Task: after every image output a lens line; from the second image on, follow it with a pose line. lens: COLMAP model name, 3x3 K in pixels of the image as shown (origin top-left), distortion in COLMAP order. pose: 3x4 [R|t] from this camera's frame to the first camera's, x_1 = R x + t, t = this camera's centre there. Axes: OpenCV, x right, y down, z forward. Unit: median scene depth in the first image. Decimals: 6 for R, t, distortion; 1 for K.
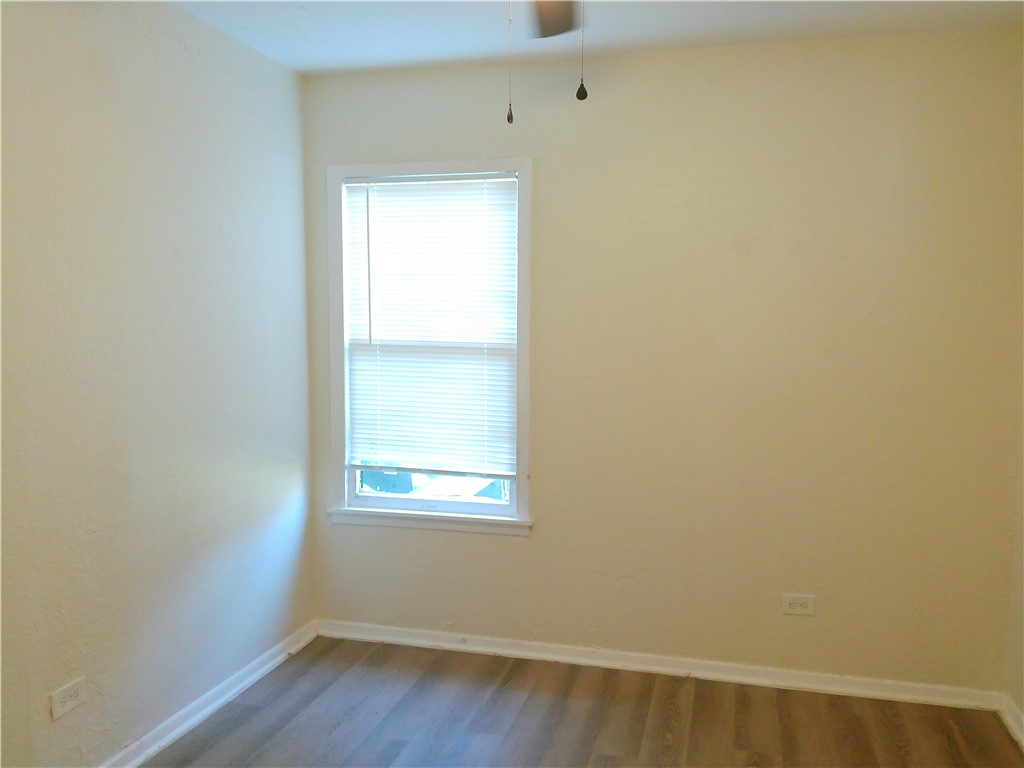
lens RADIAL K [[838.1, 0, 514.8], [0, 838.1, 383.7], [0, 0, 1]] dist [0.109606, -0.218160]
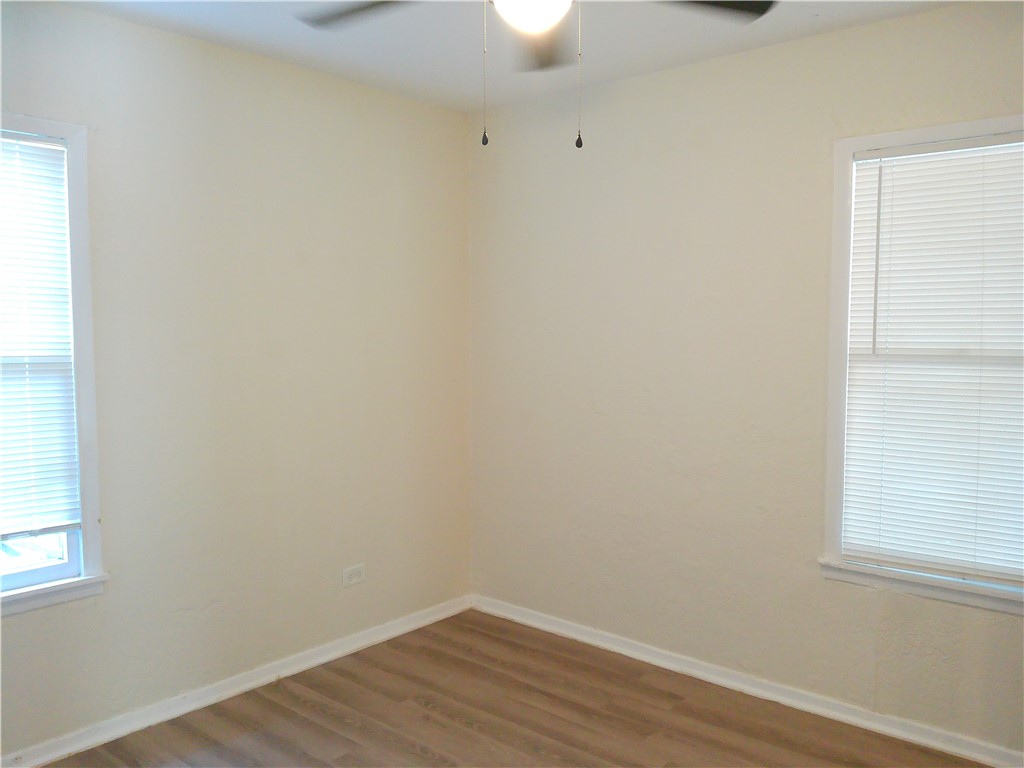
lens RADIAL K [[838.1, 0, 514.8], [0, 838.1, 383.7], [0, 0, 1]] dist [0.109606, -0.218160]
pose [[0.411165, -0.060709, 0.909537, -0.557322], [0.061113, 0.997371, 0.038945, -0.027608], [-0.909510, 0.039571, 0.413794, 0.296241]]
